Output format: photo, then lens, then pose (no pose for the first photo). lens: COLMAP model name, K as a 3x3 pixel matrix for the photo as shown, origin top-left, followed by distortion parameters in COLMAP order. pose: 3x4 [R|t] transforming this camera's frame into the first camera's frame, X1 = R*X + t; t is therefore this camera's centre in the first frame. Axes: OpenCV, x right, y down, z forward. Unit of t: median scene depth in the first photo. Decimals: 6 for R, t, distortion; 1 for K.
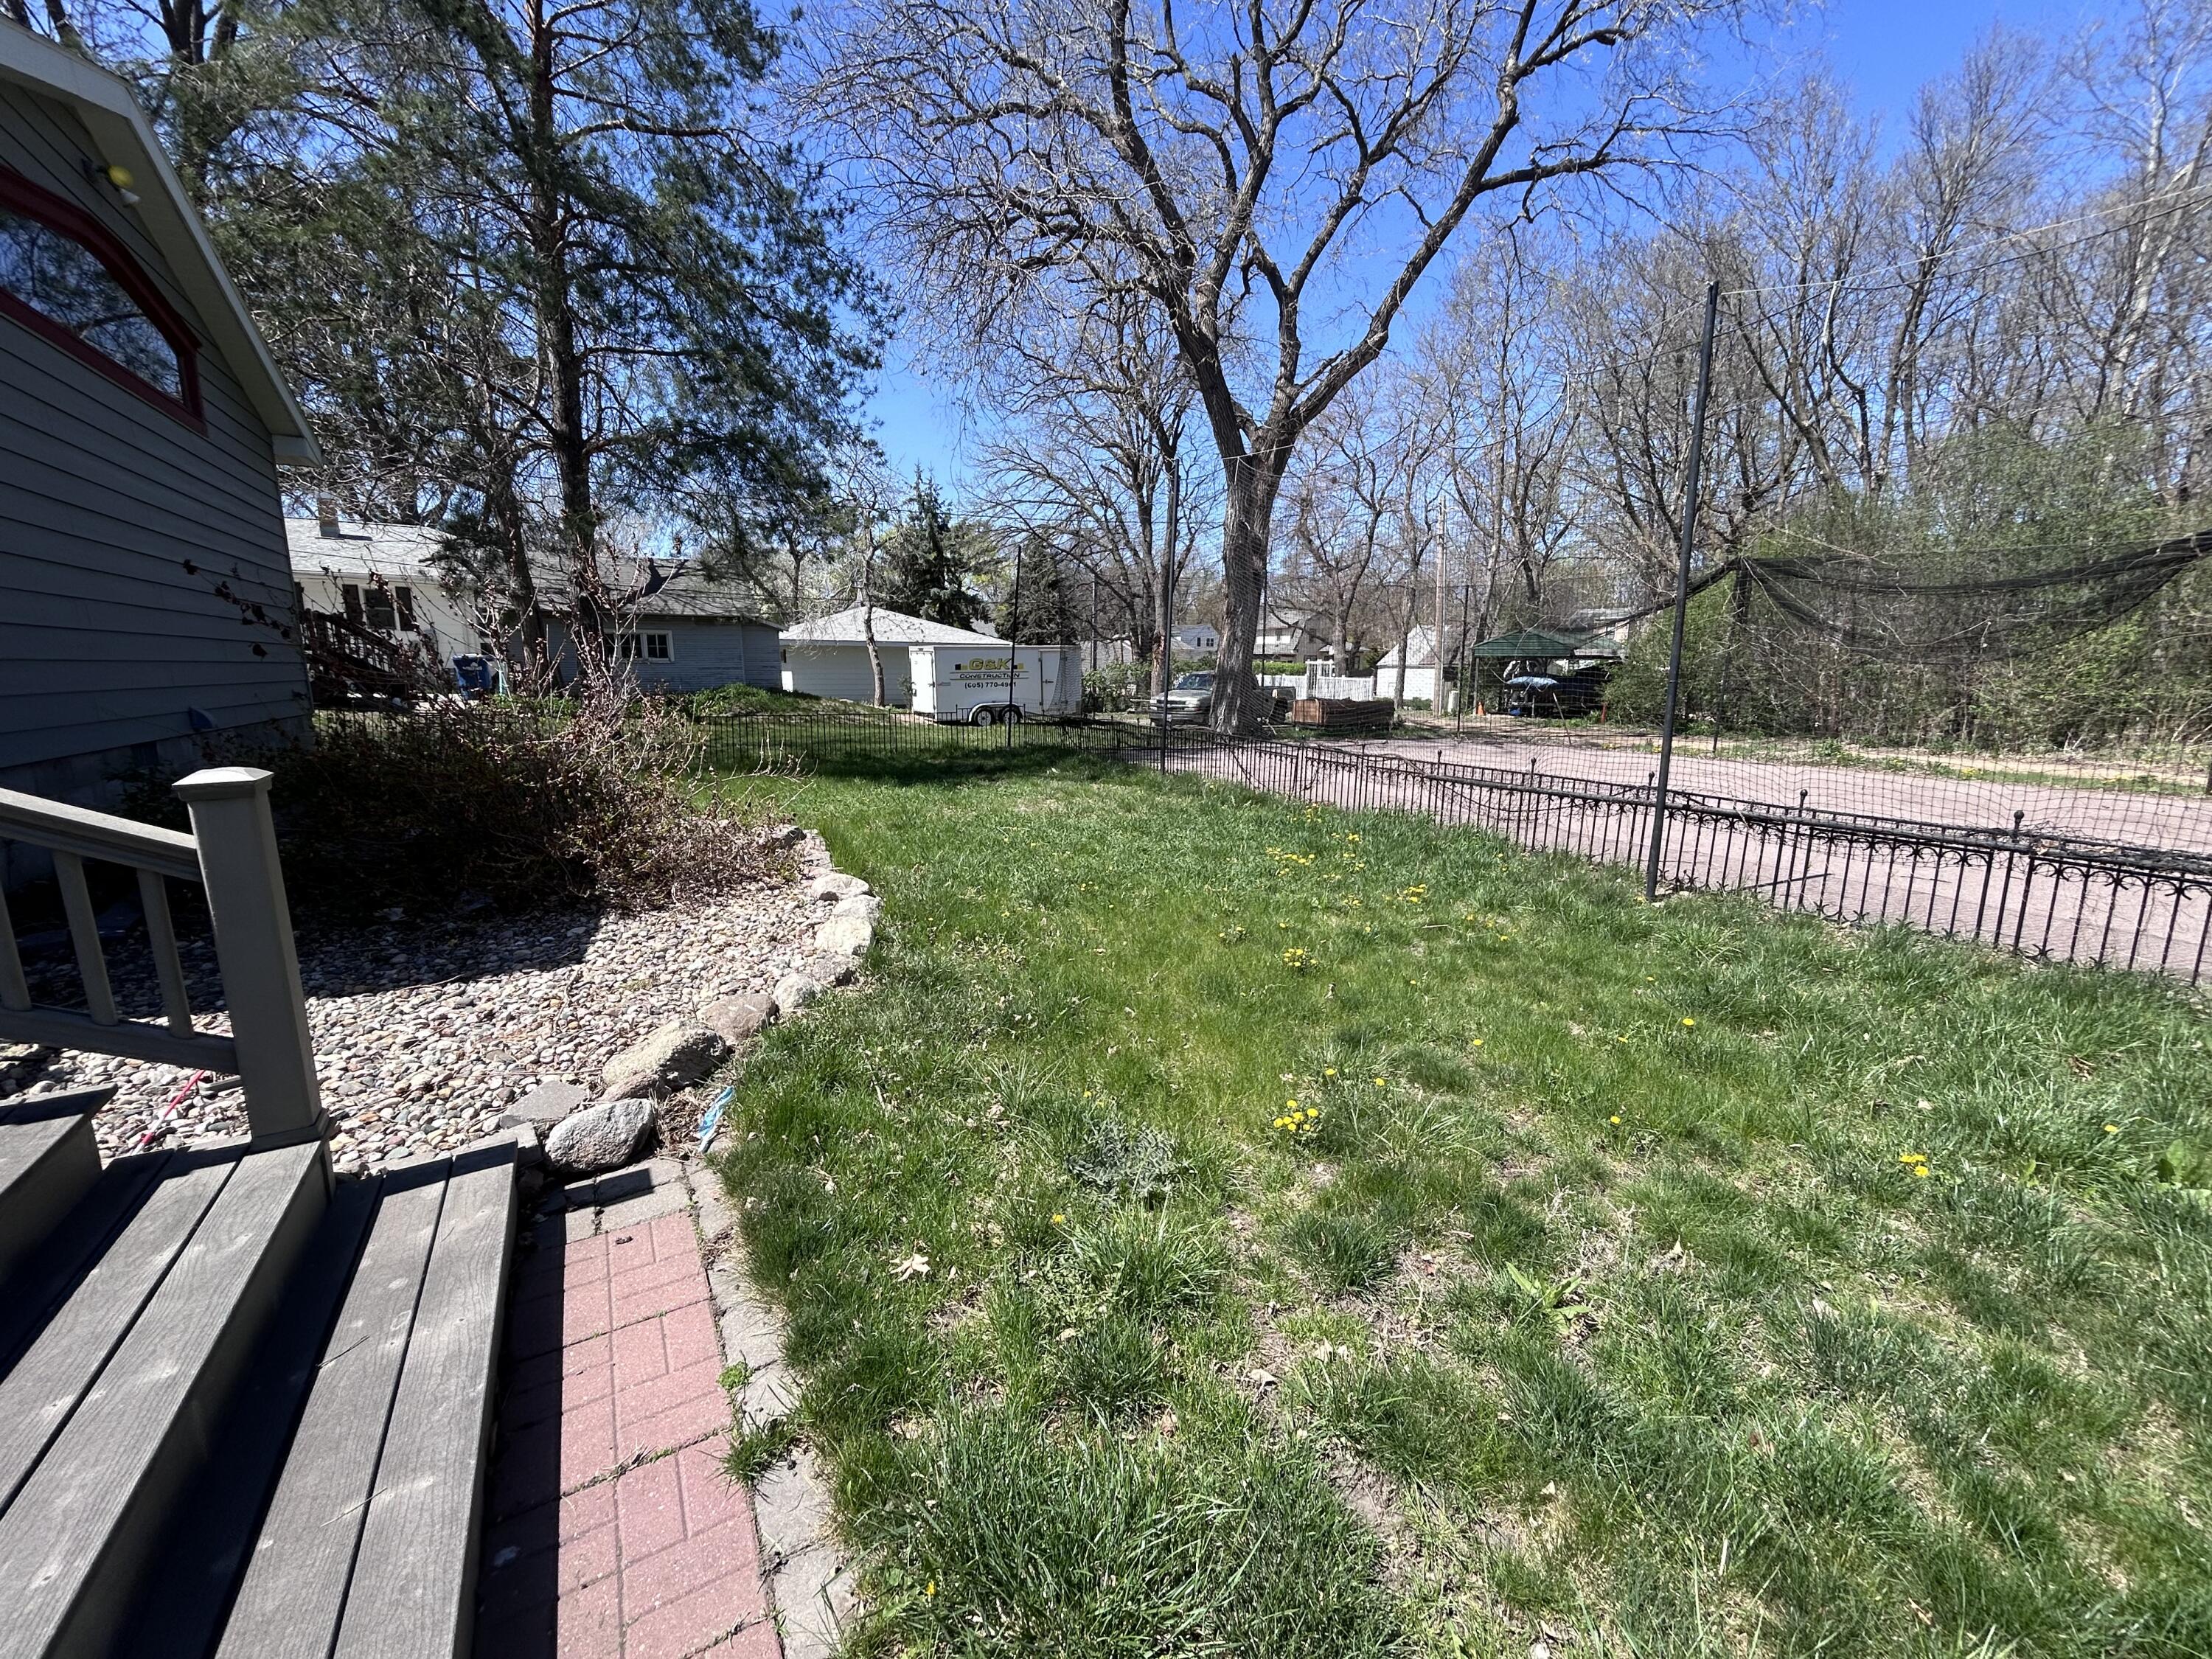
lens RADIAL K [[896.6, 0, 1107.6], [0, 896.6, 841.7], [0, 0, 1]] dist [-0.002490, 0.001151]
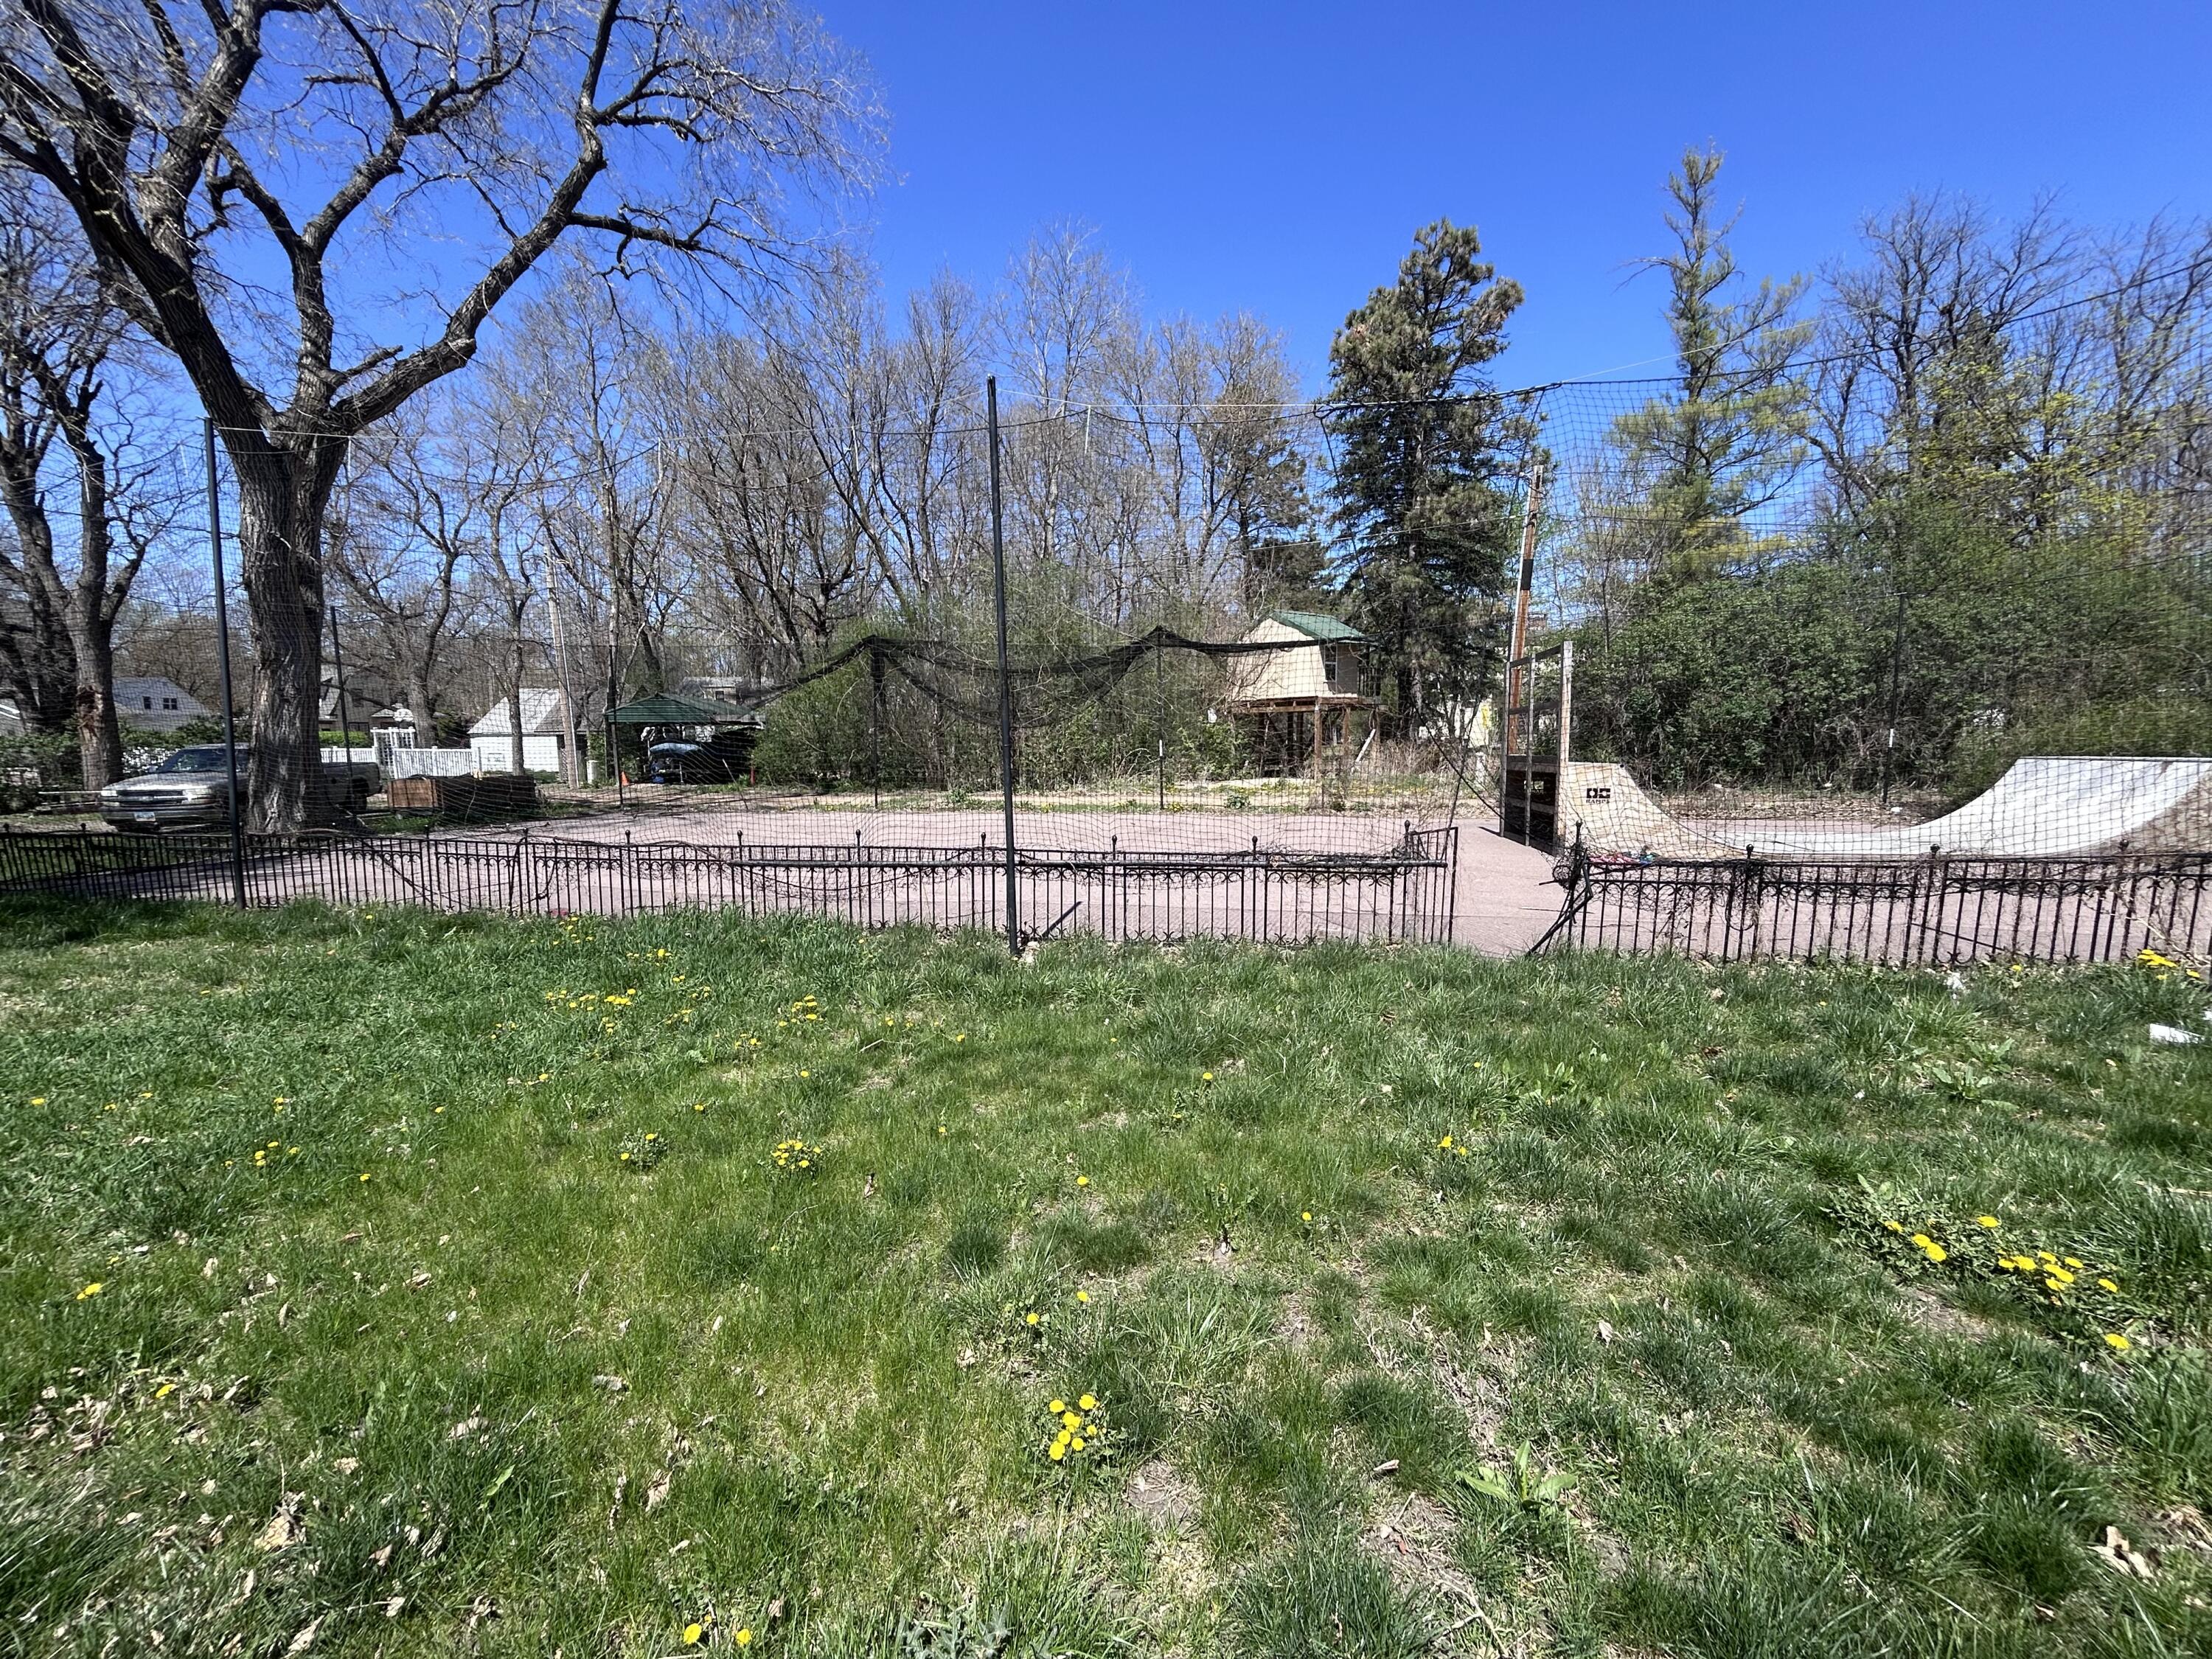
lens RADIAL K [[896.6, 0, 1101.5], [0, 896.6, 832.8], [0, 0, 1]] dist [-0.002490, 0.001151]
pose [[0.603424, -0.099749, 0.791157, -0.130809], [0.163776, 0.986497, -0.000537, -0.058640], [-0.780421, 0.129897, 0.611612, 0.282202]]
